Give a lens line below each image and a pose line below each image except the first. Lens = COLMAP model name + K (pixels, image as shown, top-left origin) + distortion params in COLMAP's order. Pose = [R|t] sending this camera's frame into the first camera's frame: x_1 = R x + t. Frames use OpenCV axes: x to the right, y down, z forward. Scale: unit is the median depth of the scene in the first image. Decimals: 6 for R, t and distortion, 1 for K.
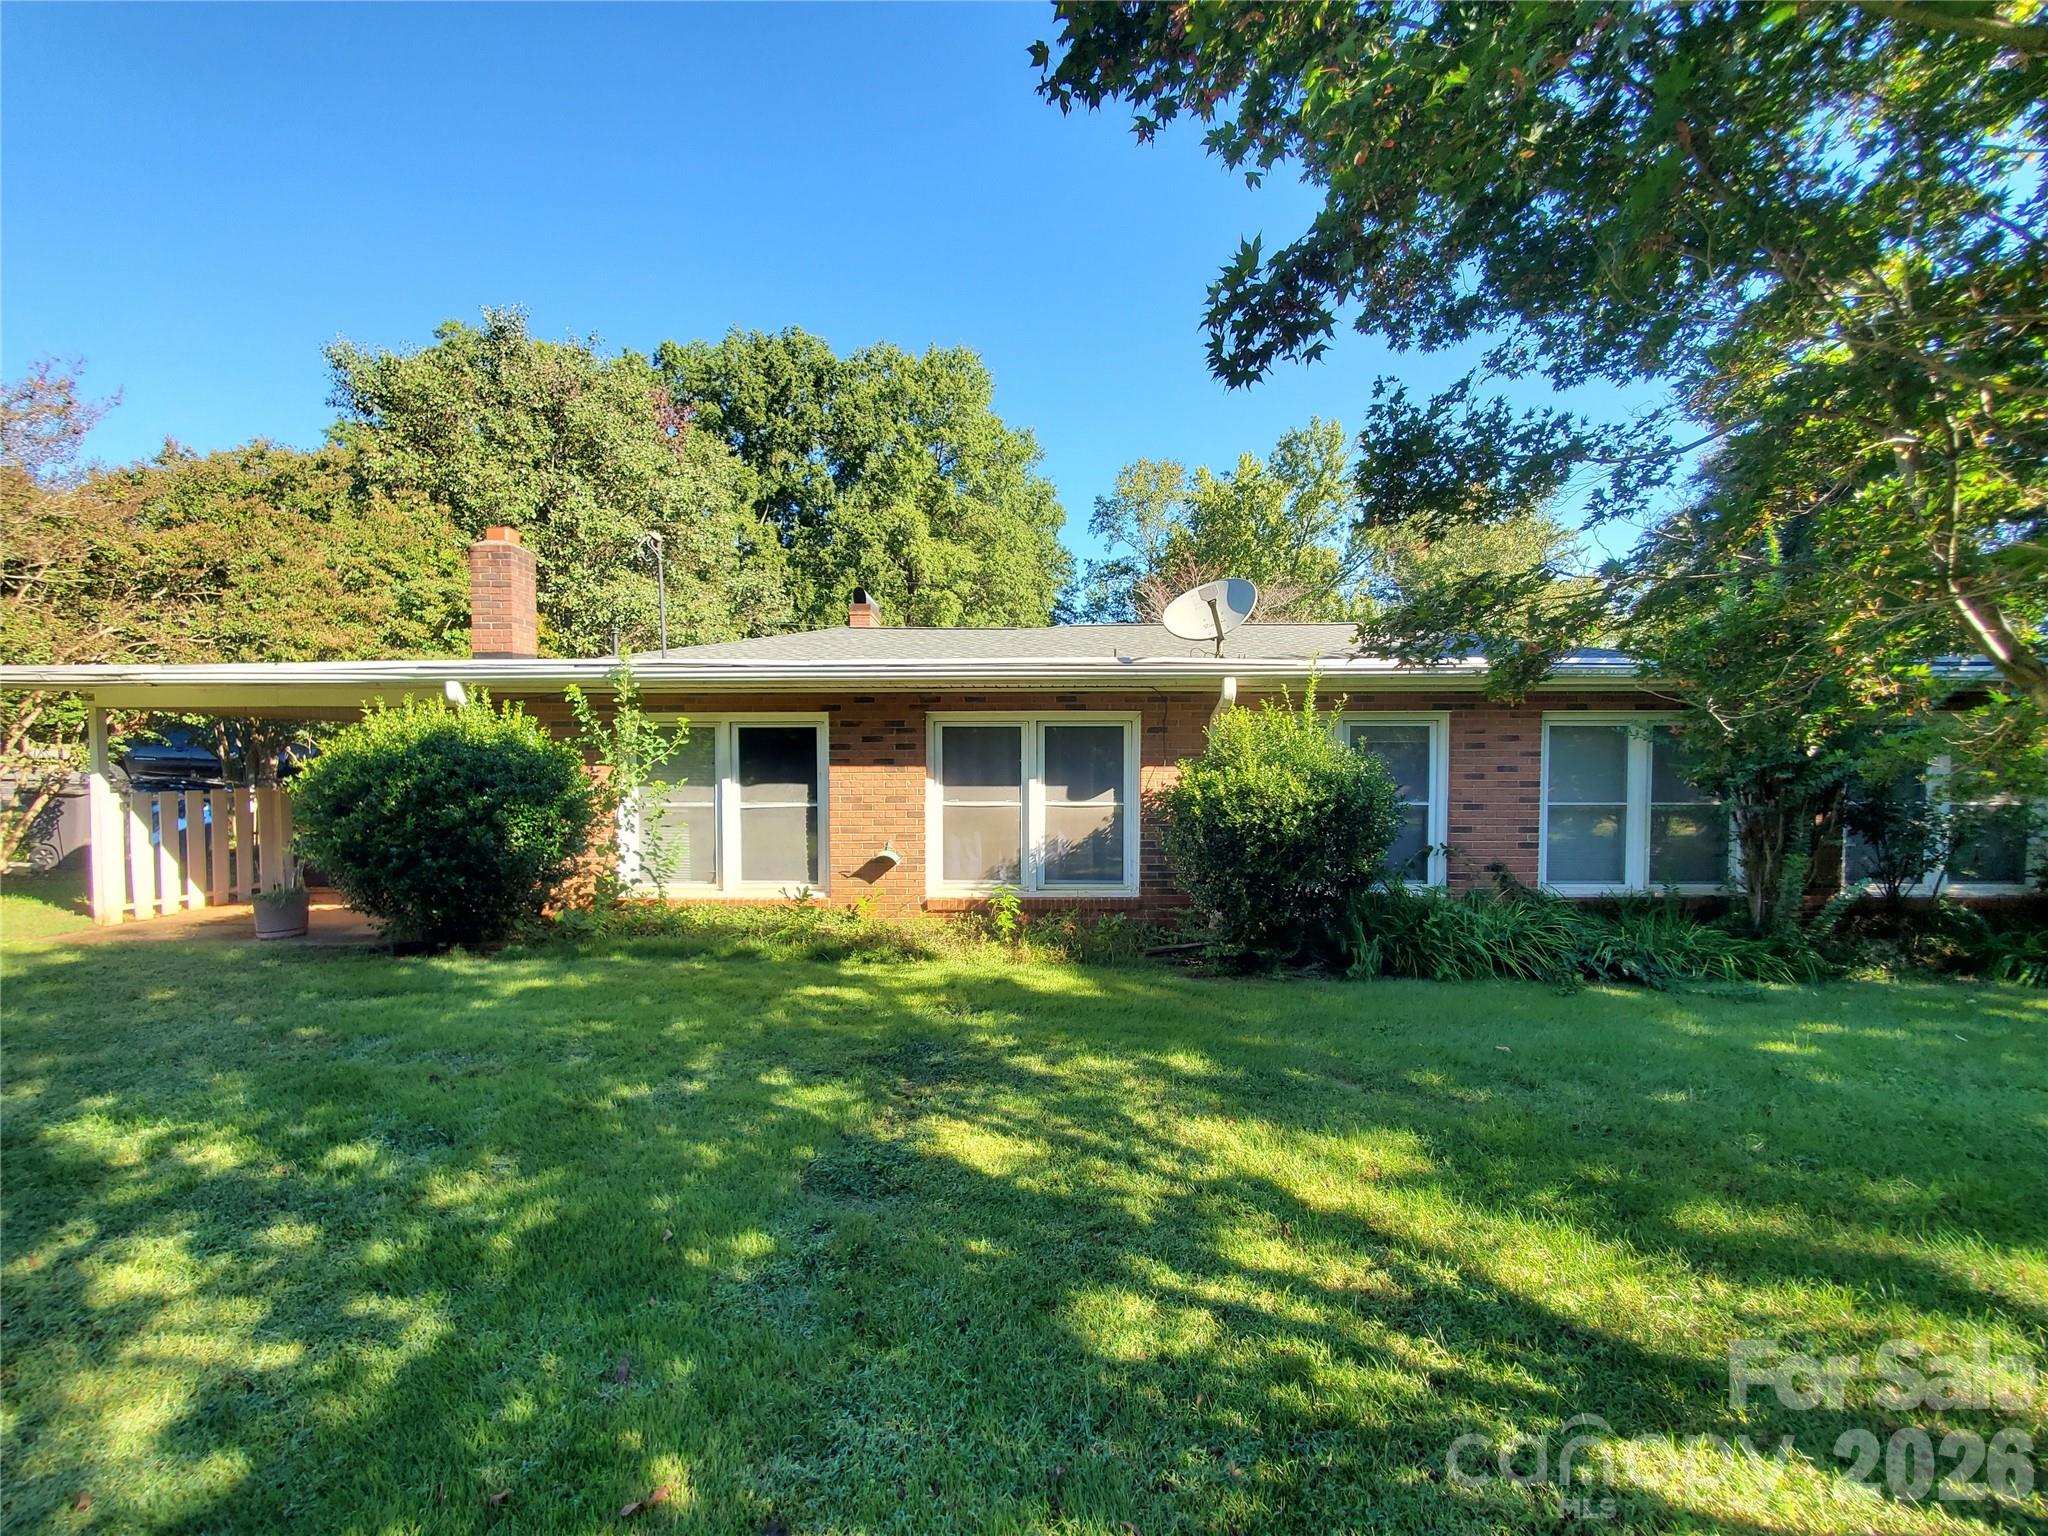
lens RADIAL K [[920.3, 0, 1023.3], [0, 920.3, 784.8], [0, 0, 1]] dist [0.002230, 0.000372]
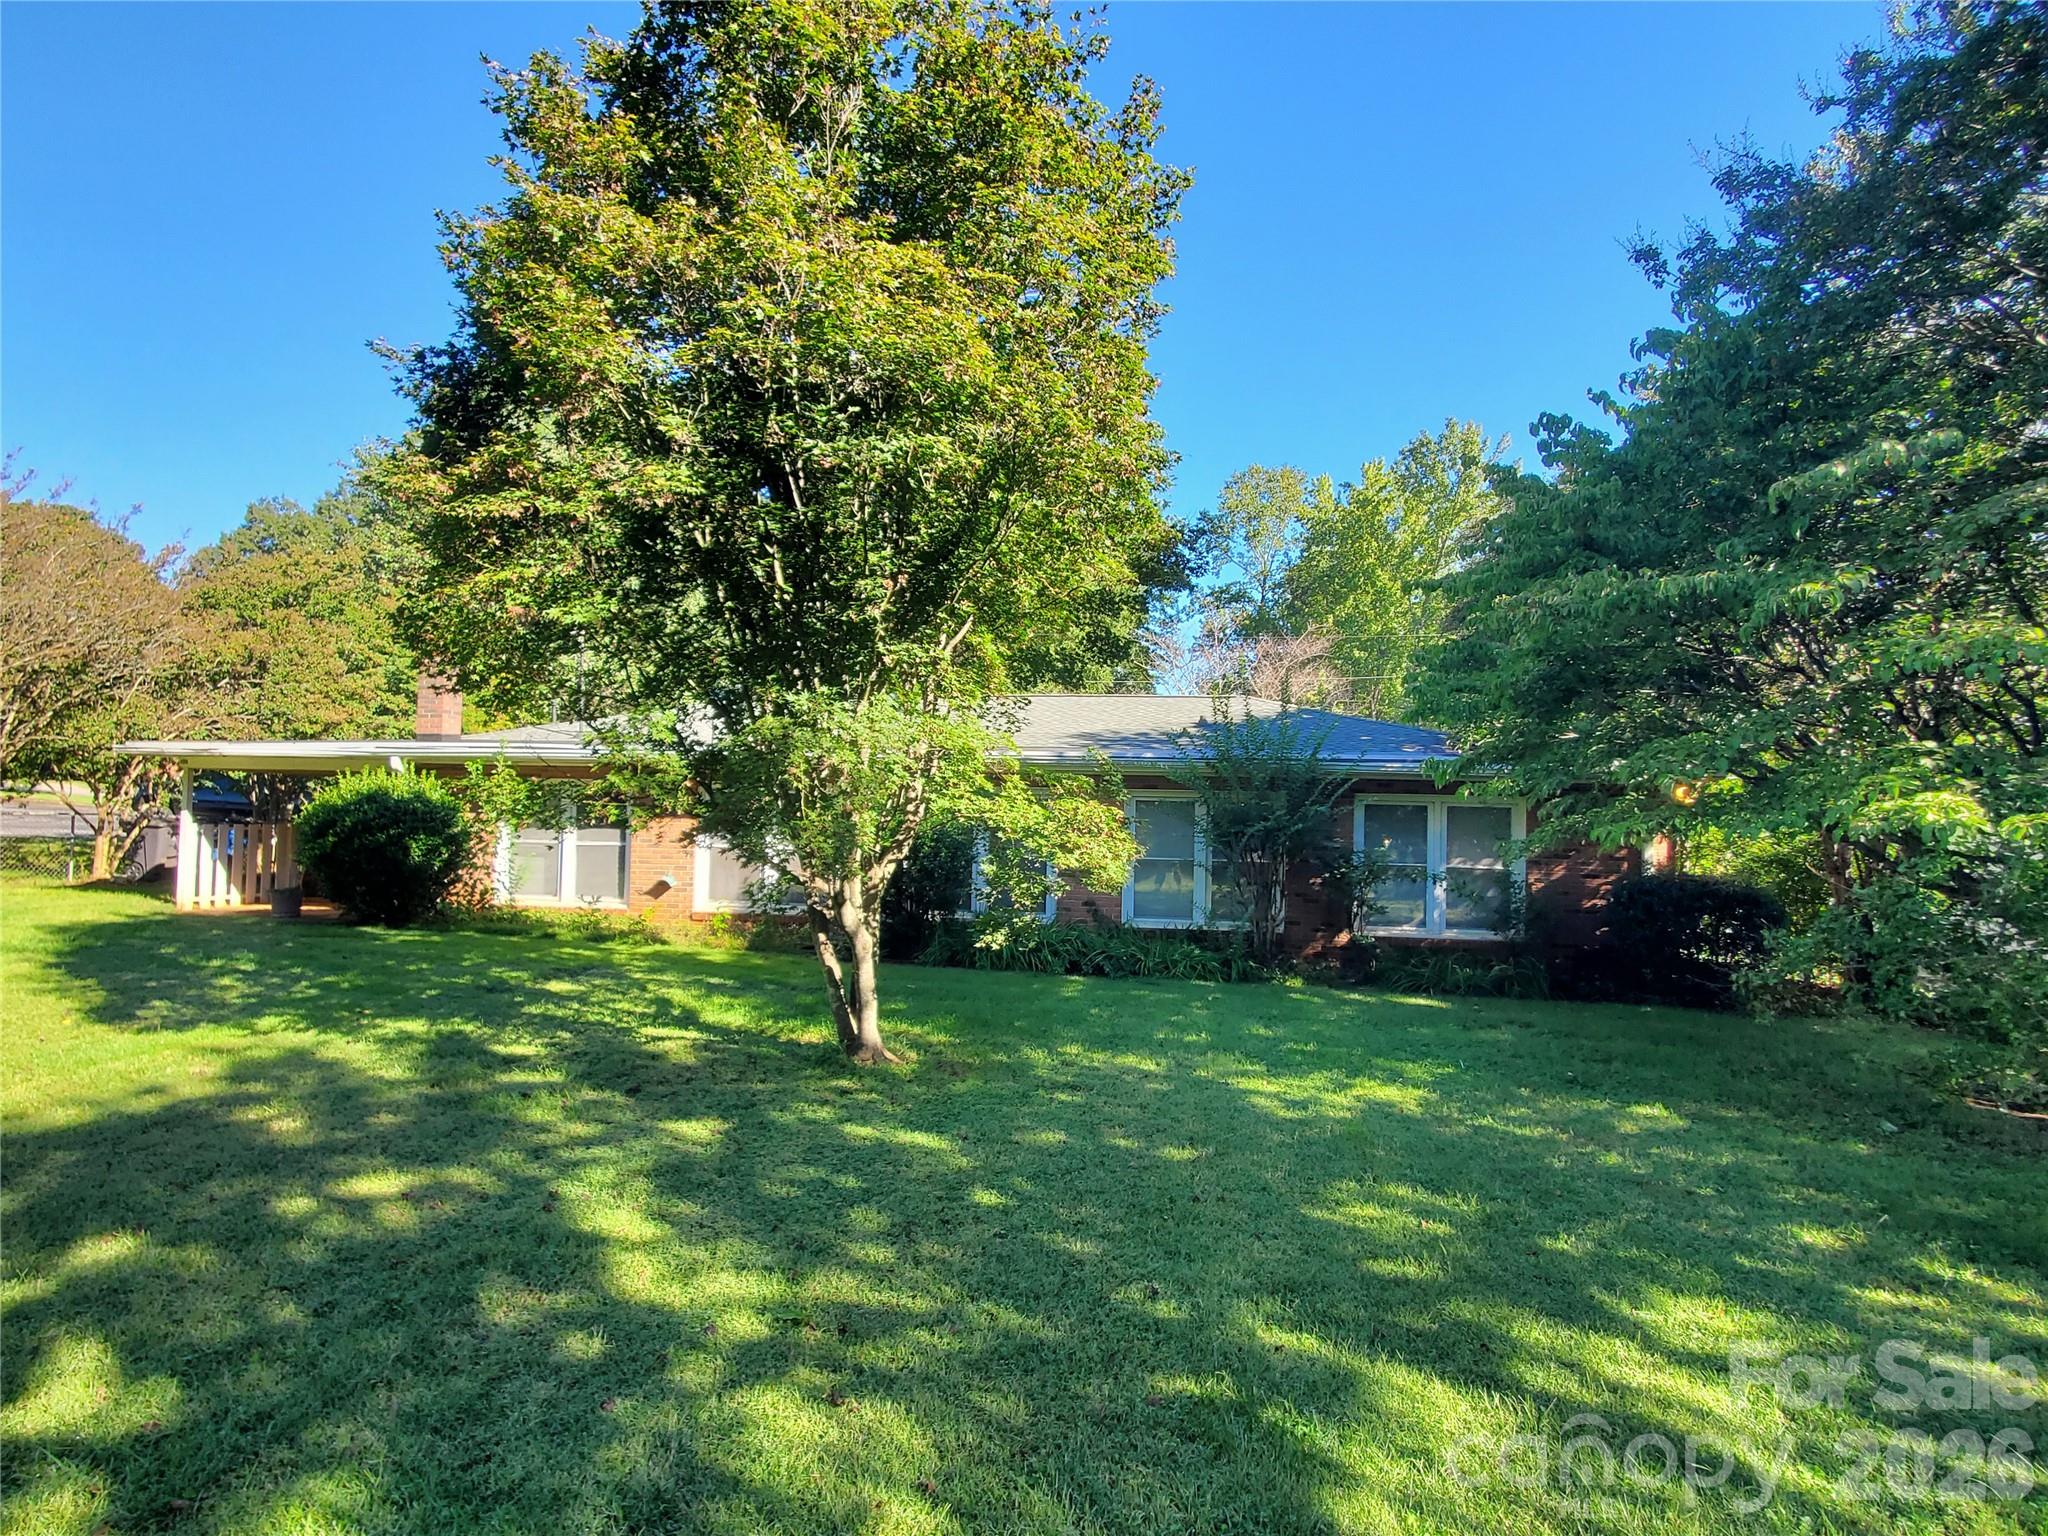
lens RADIAL K [[1245.3, 0, 1016.9], [0, 1245.3, 774.1], [0, 0, 1]] dist [0.007851, 0.003041]
pose [[0.986876, 0.017125, -0.160572, 0.693480], [-0.028014, 0.997440, -0.065792, 0.024131], [0.159034, 0.069427, 0.984829, -0.829893]]
